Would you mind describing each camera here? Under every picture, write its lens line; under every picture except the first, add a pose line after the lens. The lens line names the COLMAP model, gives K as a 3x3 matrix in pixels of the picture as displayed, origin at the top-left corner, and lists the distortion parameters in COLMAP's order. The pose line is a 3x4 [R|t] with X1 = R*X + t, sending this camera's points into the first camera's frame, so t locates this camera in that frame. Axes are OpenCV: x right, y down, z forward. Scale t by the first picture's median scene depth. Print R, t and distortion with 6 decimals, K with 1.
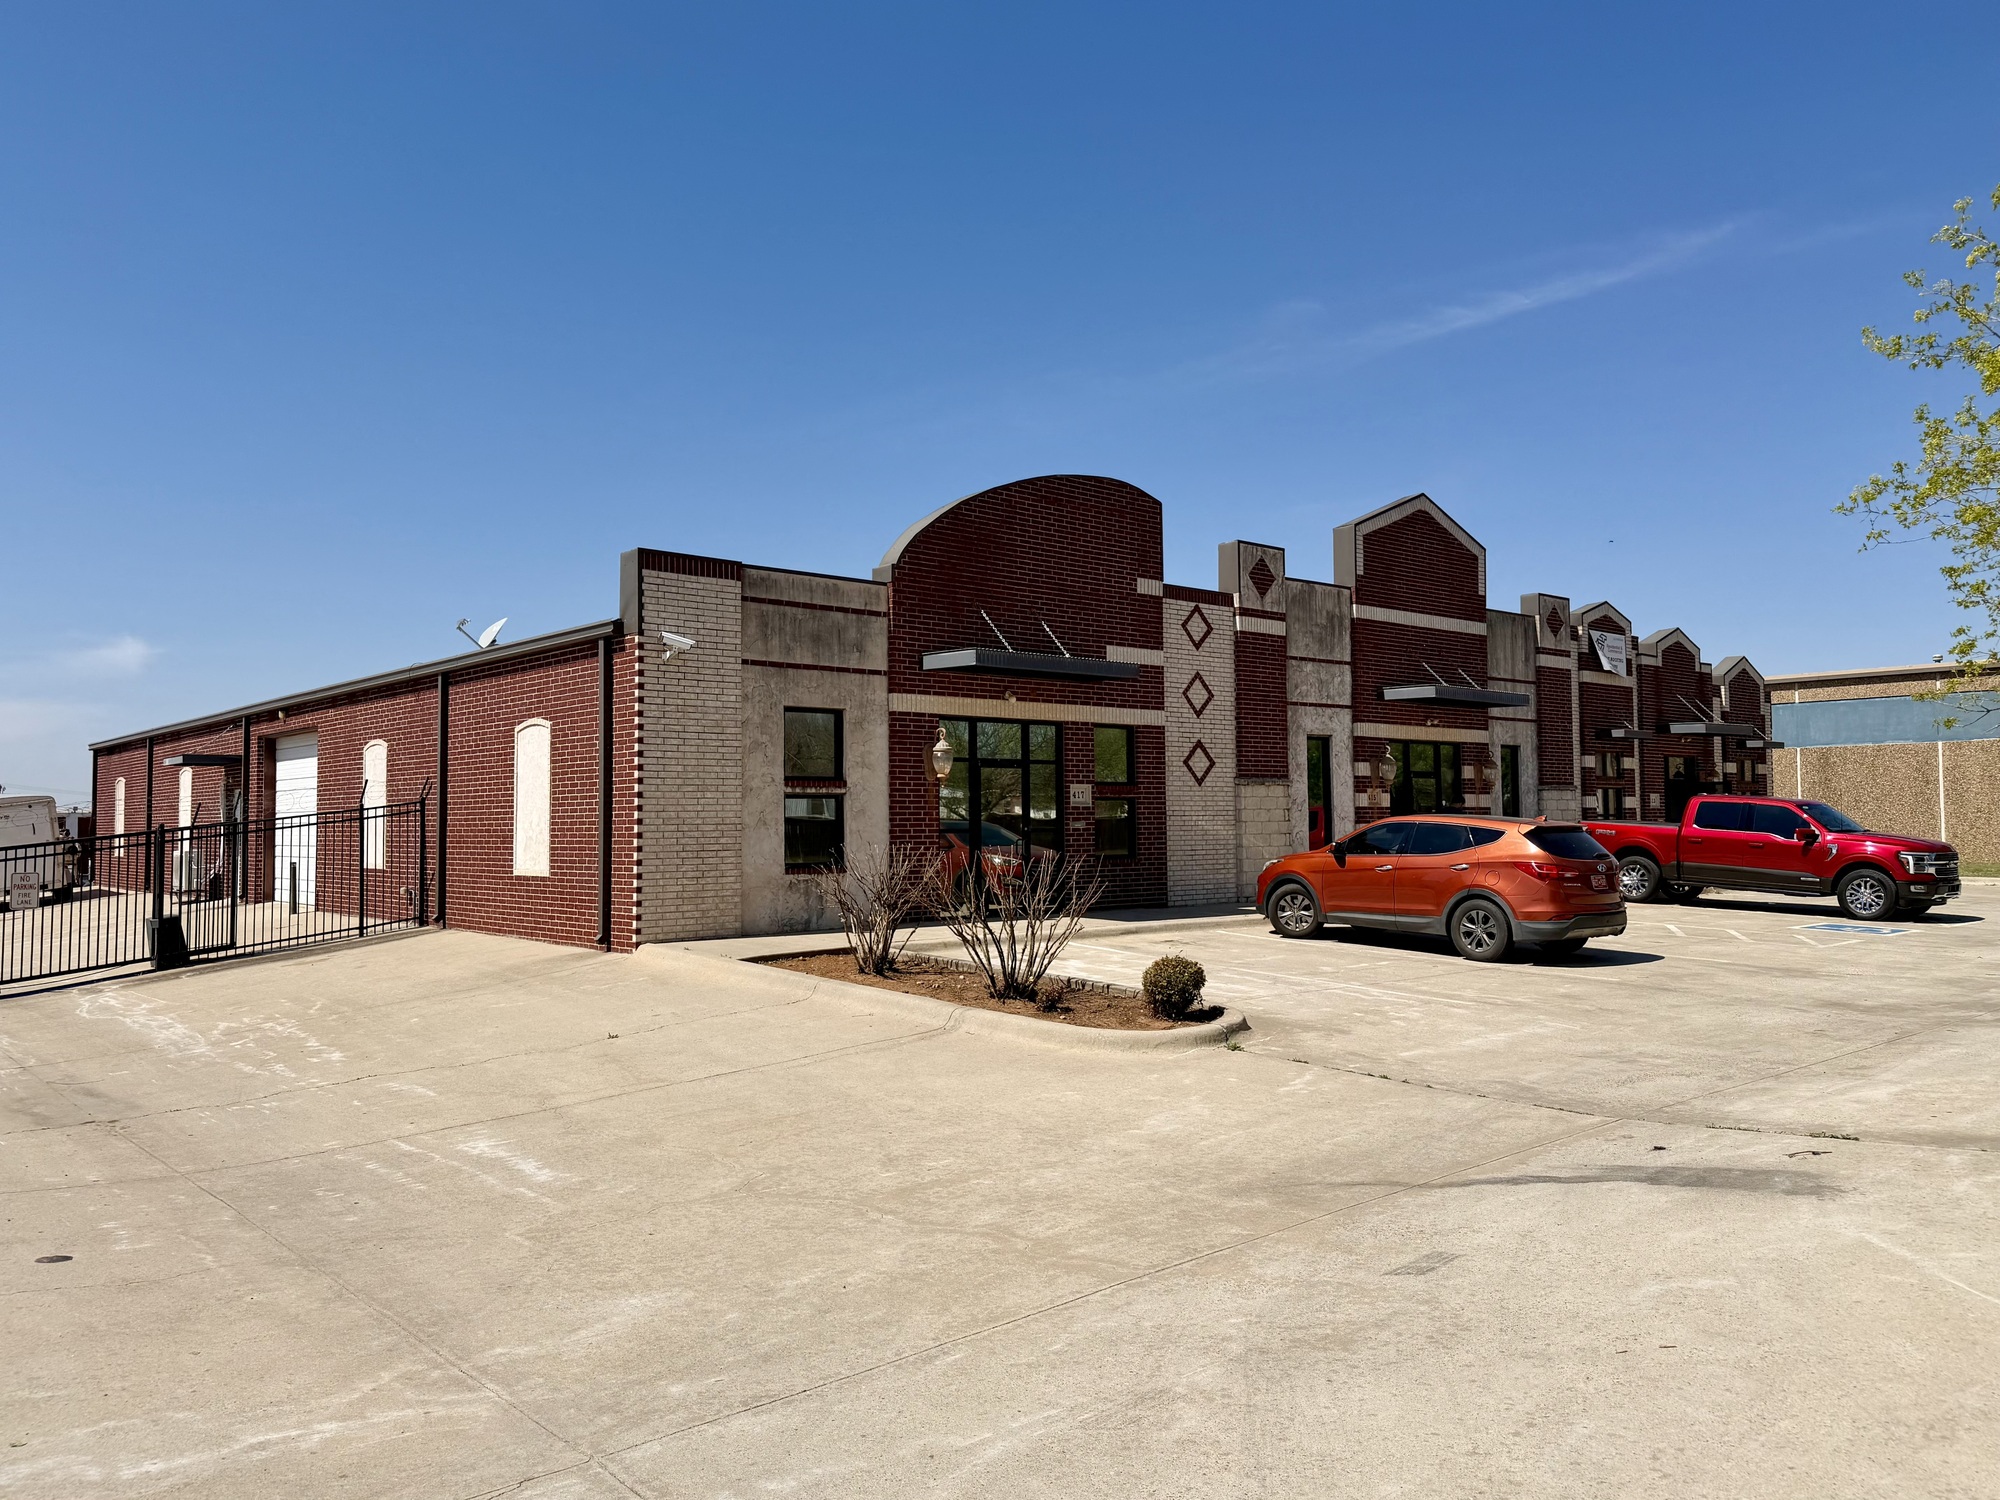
lens RADIAL K [[1450.7, 0, 1000.6], [0, 1450.7, 749.1], [0, 0, 1]] dist [-0.004199, -0.001108]
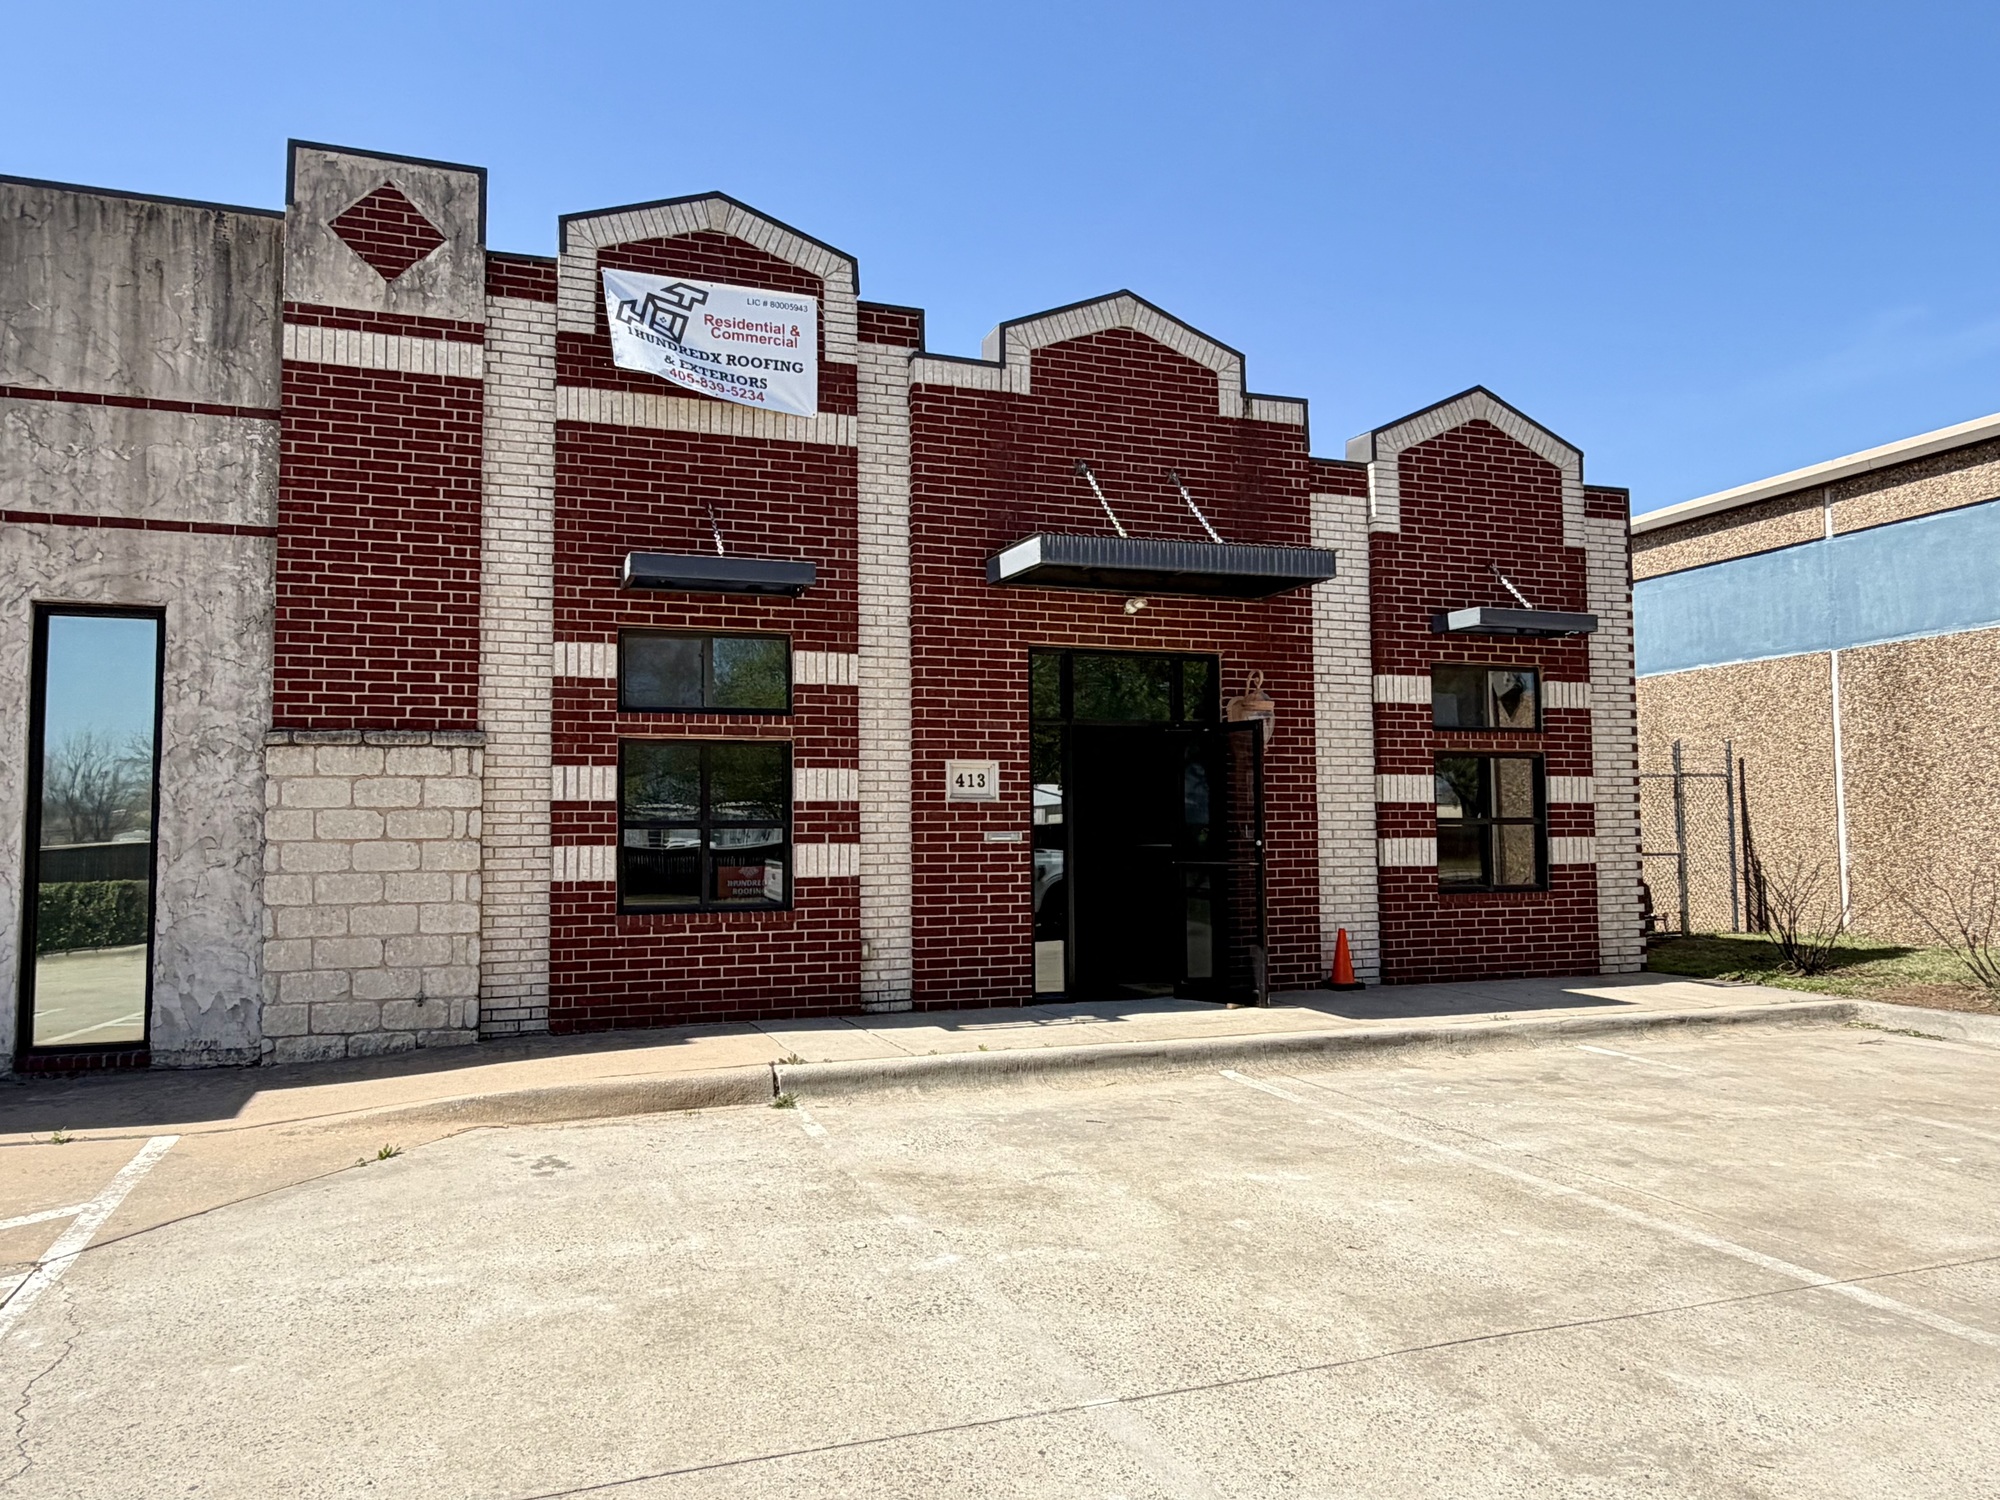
lens RADIAL K [[1393.8, 0, 998.1], [0, 1393.8, 745.9], [0, 0, 1]] dist [0.014276, 0.004110]
pose [[0.942084, -0.015351, -0.335025, 0.601189], [0.014572, 0.999882, -0.004839, 0.031195], [0.335060, -0.000323, 0.942197, 0.729357]]
